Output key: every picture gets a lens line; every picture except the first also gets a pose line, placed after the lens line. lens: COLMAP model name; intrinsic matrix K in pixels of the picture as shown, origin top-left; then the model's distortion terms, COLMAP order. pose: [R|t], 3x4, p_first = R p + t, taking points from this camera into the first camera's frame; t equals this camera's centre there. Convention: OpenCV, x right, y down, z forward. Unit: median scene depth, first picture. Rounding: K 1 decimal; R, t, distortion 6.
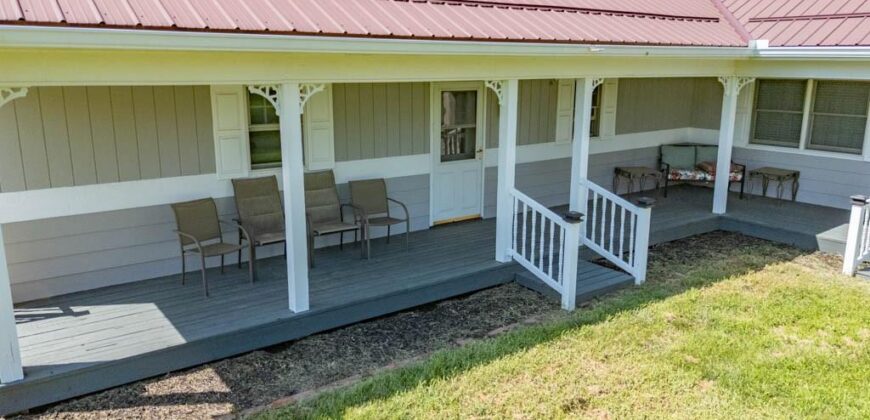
lens RADIAL K [[636.1, 0, 435.0], [0, 636.1, 210.0], [0, 0, 1]] dist [0.069370, -0.085127]
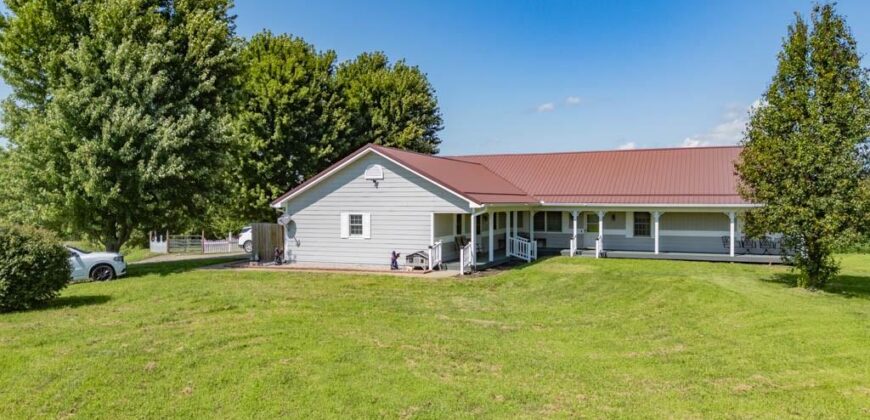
lens RADIAL K [[630.2, 0, 435.0], [0, 630.2, 210.0], [0, 0, 1]] dist [0.118735, -0.208693]
pose [[0.855919, -0.009081, 0.517029, -1.988533], [0.116642, 0.977468, -0.175926, 0.376318], [-0.503782, 0.210886, 0.837694, -1.827503]]
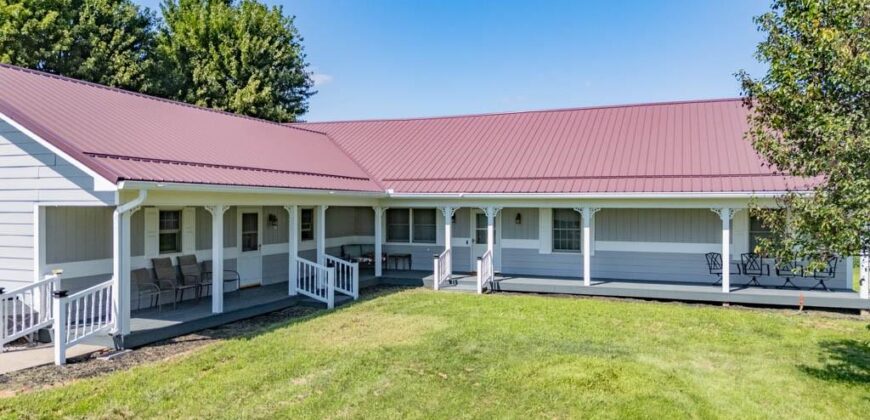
lens RADIAL K [[636.1, 0, 435.0], [0, 636.1, 210.0], [0, 0, 1]] dist [0.069370, -0.085127]
pose [[0.839543, -0.004632, 0.543274, -0.519027], [0.120749, 0.976544, -0.178273, 0.198597], [-0.529705, 0.215268, 0.820410, -0.801834]]
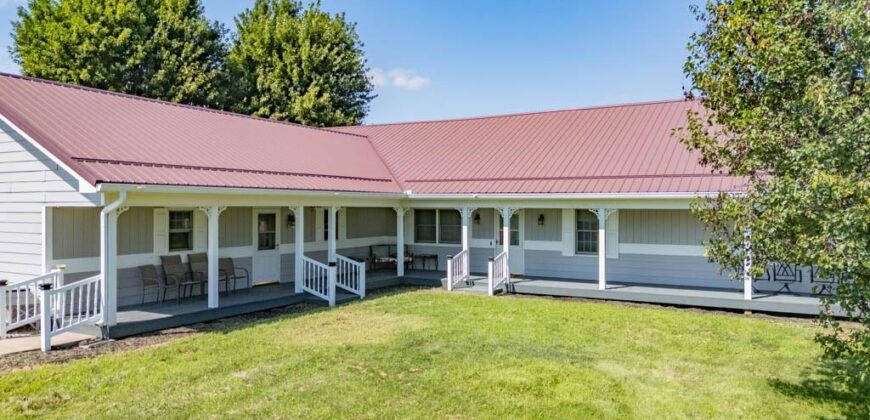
lens RADIAL K [[636.1, 0, 435.0], [0, 636.1, 210.0], [0, 0, 1]] dist [0.069370, -0.085127]
pose [[0.913336, -0.003396, 0.407194, -0.285899], [0.091274, 0.976229, -0.196586, 0.229174], [-0.396847, 0.216716, 0.891935, -0.930402]]
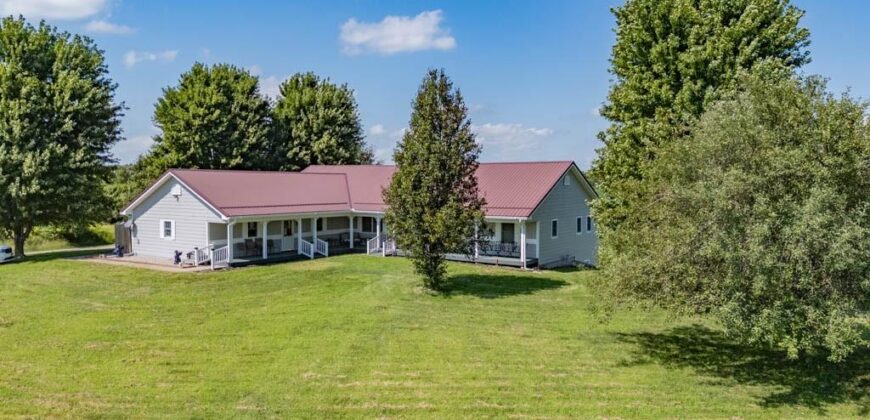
lens RADIAL K [[636.1, 0, 435.0], [0, 636.1, 210.0], [0, 0, 1]] dist [0.069370, -0.085127]
pose [[0.942303, -0.014090, 0.334464, -0.483518], [0.073529, 0.983427, -0.165727, 0.556368], [-0.326586, 0.180757, 0.927722, -3.487388]]
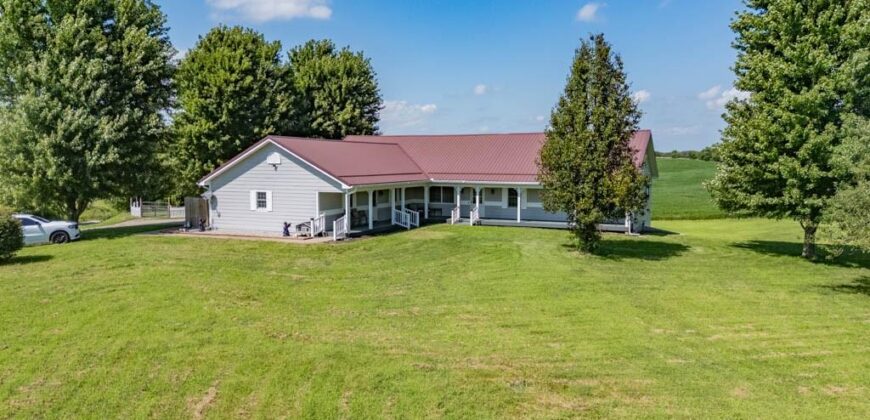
lens RADIAL K [[630.2, 0, 435.0], [0, 630.2, 210.0], [0, 0, 1]] dist [0.118735, -0.208693]
pose [[0.869604, -0.040242, 0.492107, -1.721770], [0.110075, 0.987390, -0.113771, 0.480148], [-0.481323, 0.153104, 0.863068, -2.902218]]
